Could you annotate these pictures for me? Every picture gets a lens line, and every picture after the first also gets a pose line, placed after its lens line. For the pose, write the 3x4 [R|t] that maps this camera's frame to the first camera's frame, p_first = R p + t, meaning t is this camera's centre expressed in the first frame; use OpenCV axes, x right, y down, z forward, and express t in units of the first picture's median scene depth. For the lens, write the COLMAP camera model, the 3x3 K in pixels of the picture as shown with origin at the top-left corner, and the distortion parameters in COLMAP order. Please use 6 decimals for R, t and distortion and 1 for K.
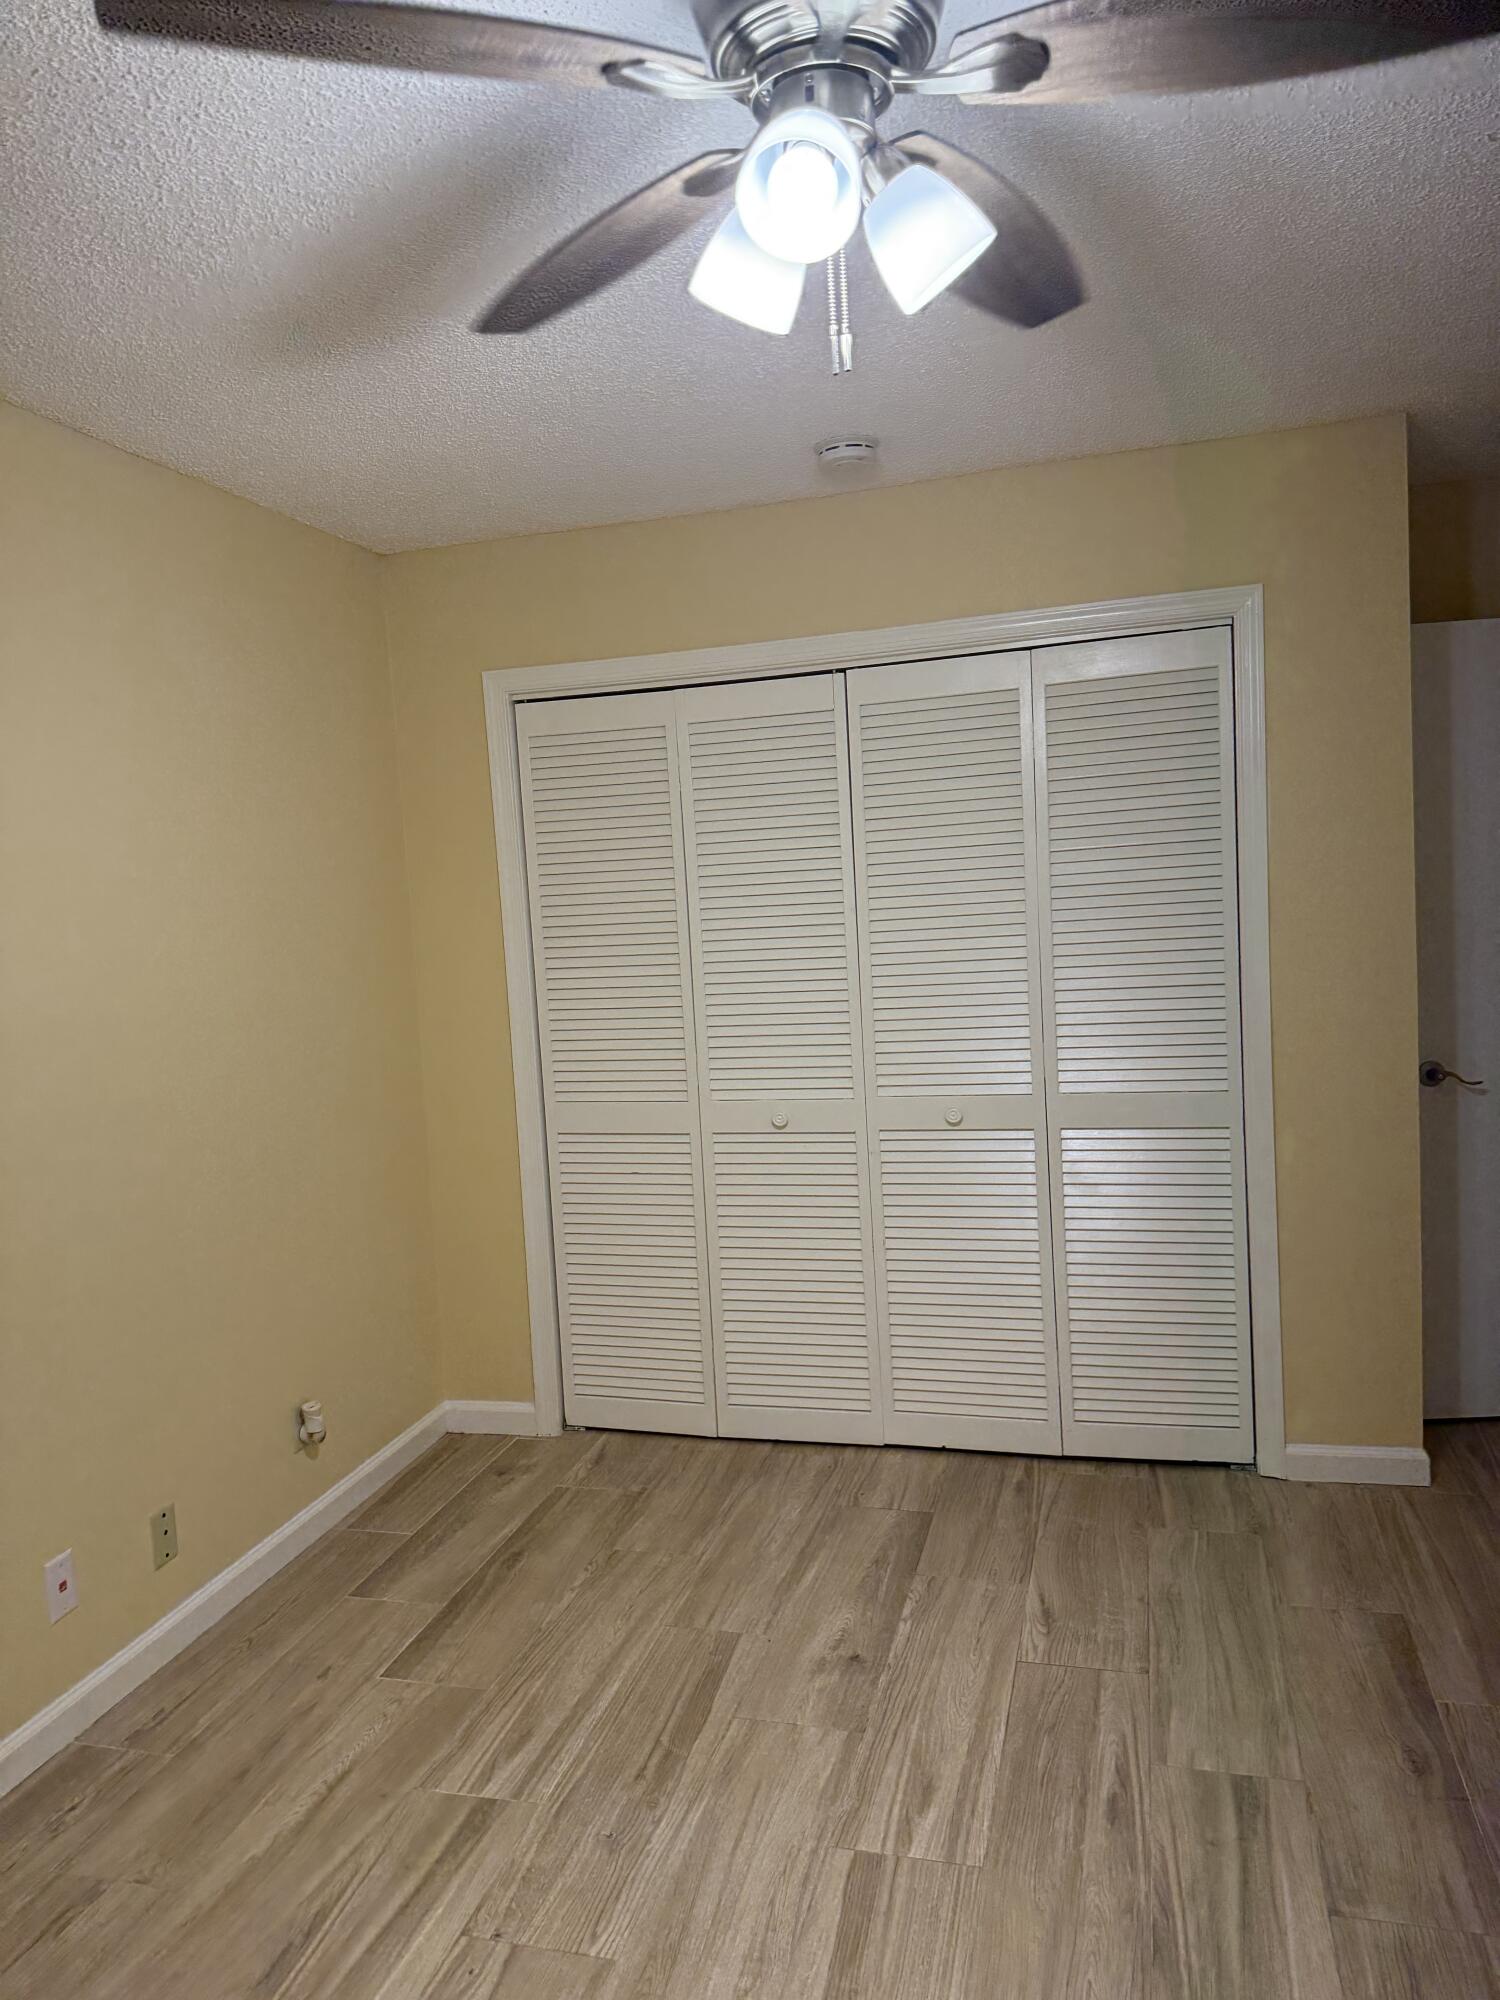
lens RADIAL K [[1412.1, 0, 742.1], [0, 1412.1, 1007.3], [0, 0, 1]] dist [0.013613, -0.006334]
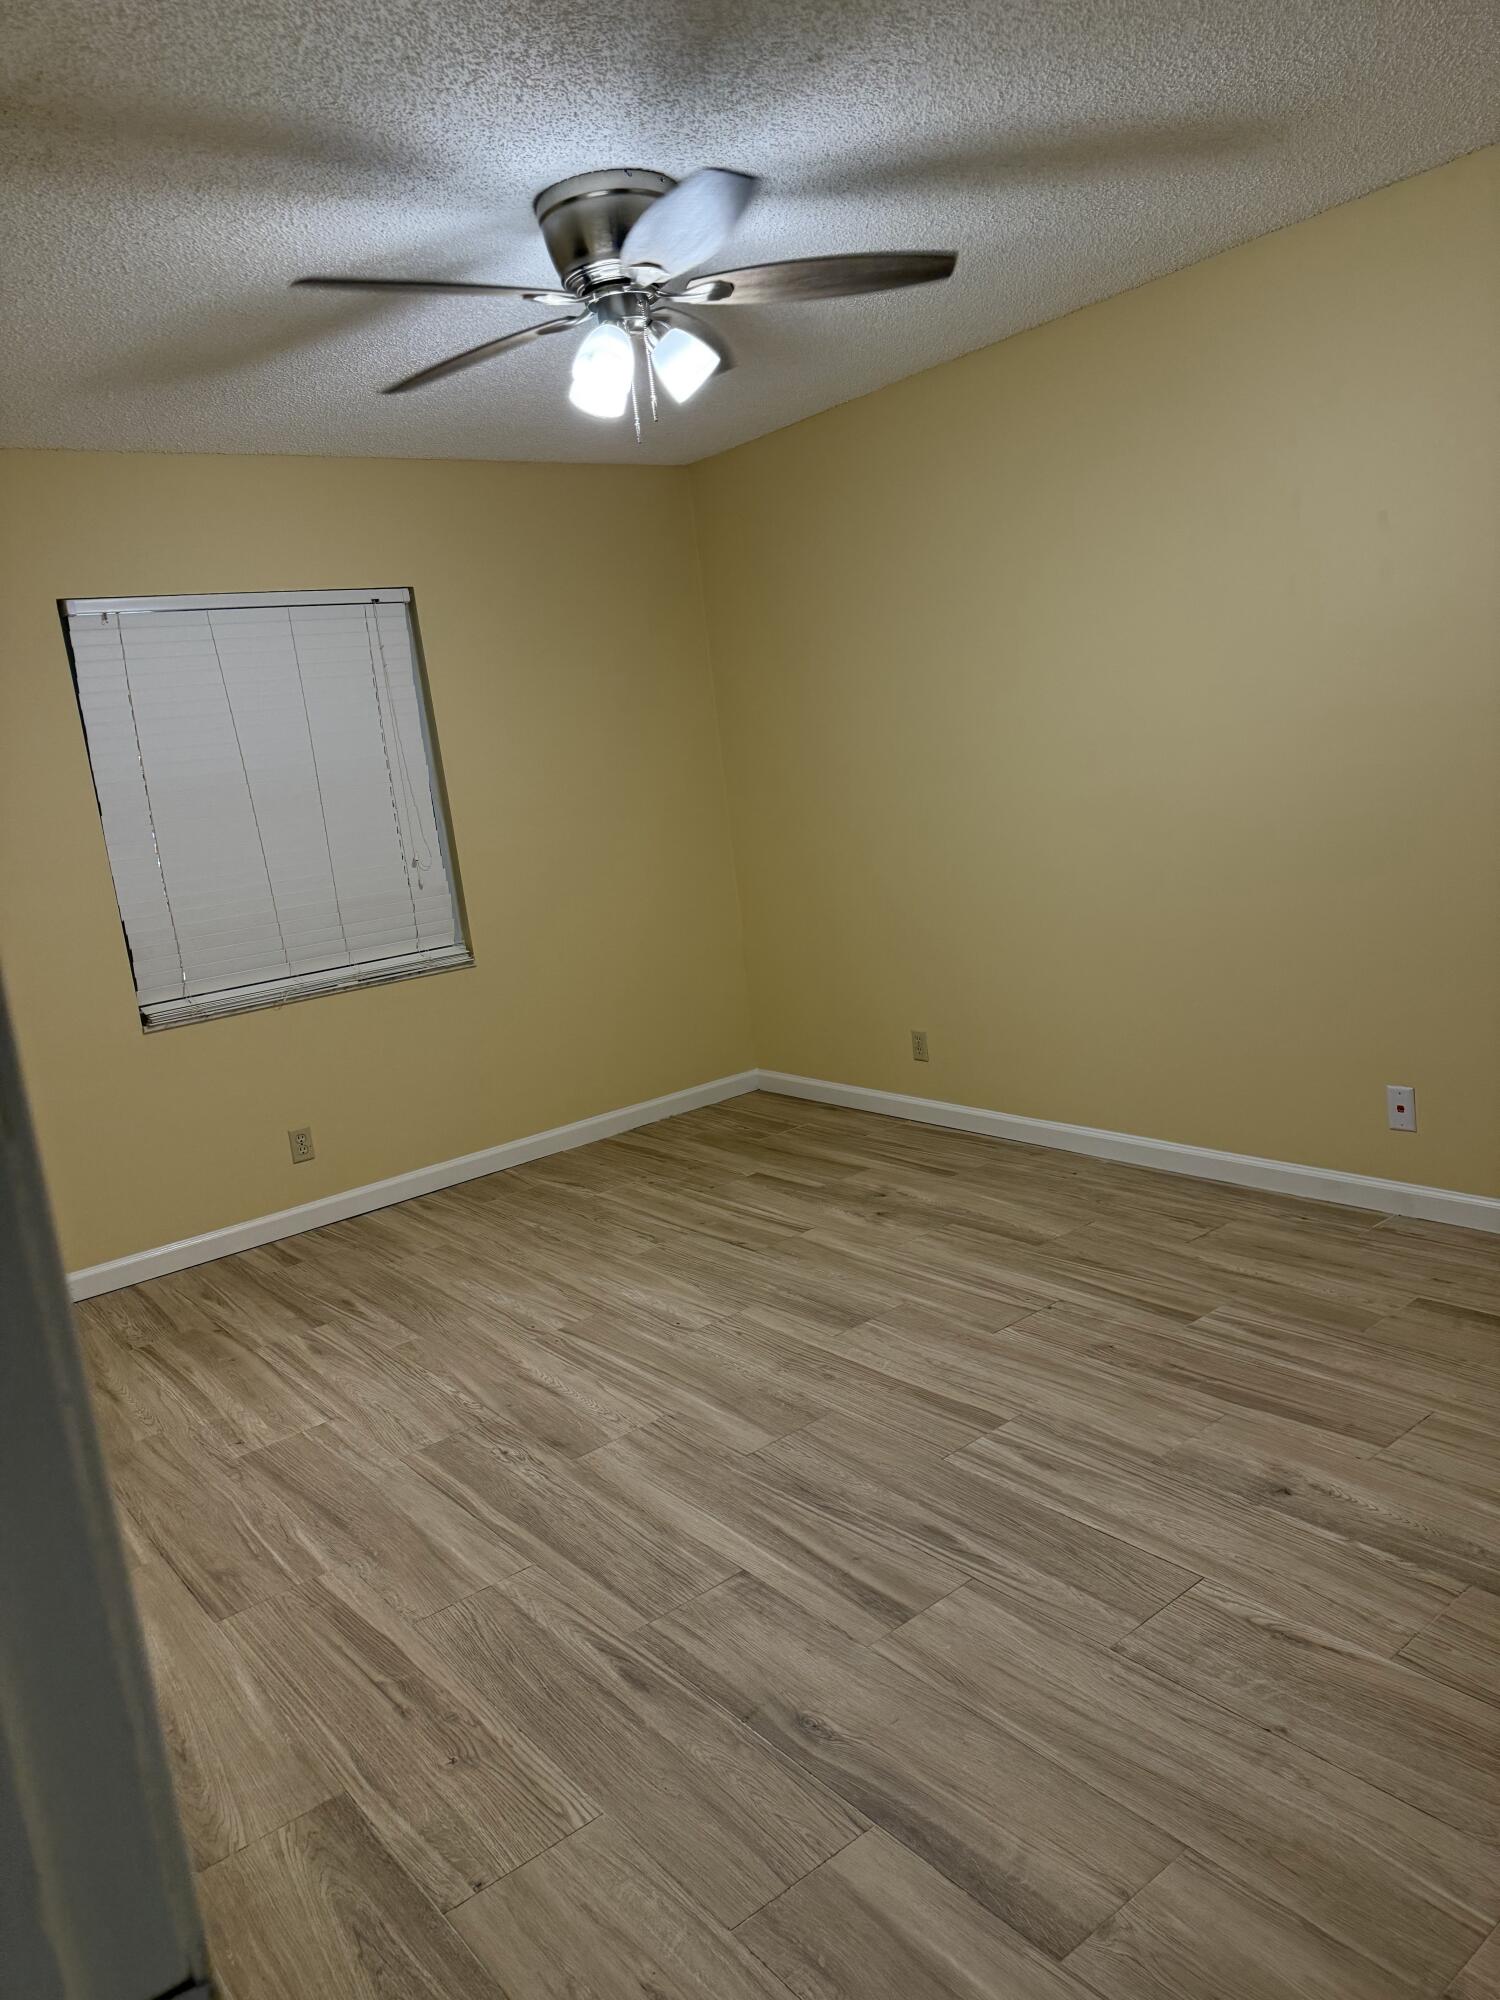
lens RADIAL K [[1412.1, 0, 742.1], [0, 1412.1, 1007.3], [0, 0, 1]] dist [0.013613, -0.006334]
pose [[-0.577442, 0.266109, -0.771846, 1.061197], [0.081060, 0.959406, 0.270130, -0.128330], [0.812398, 0.093419, -0.575572, 1.436198]]
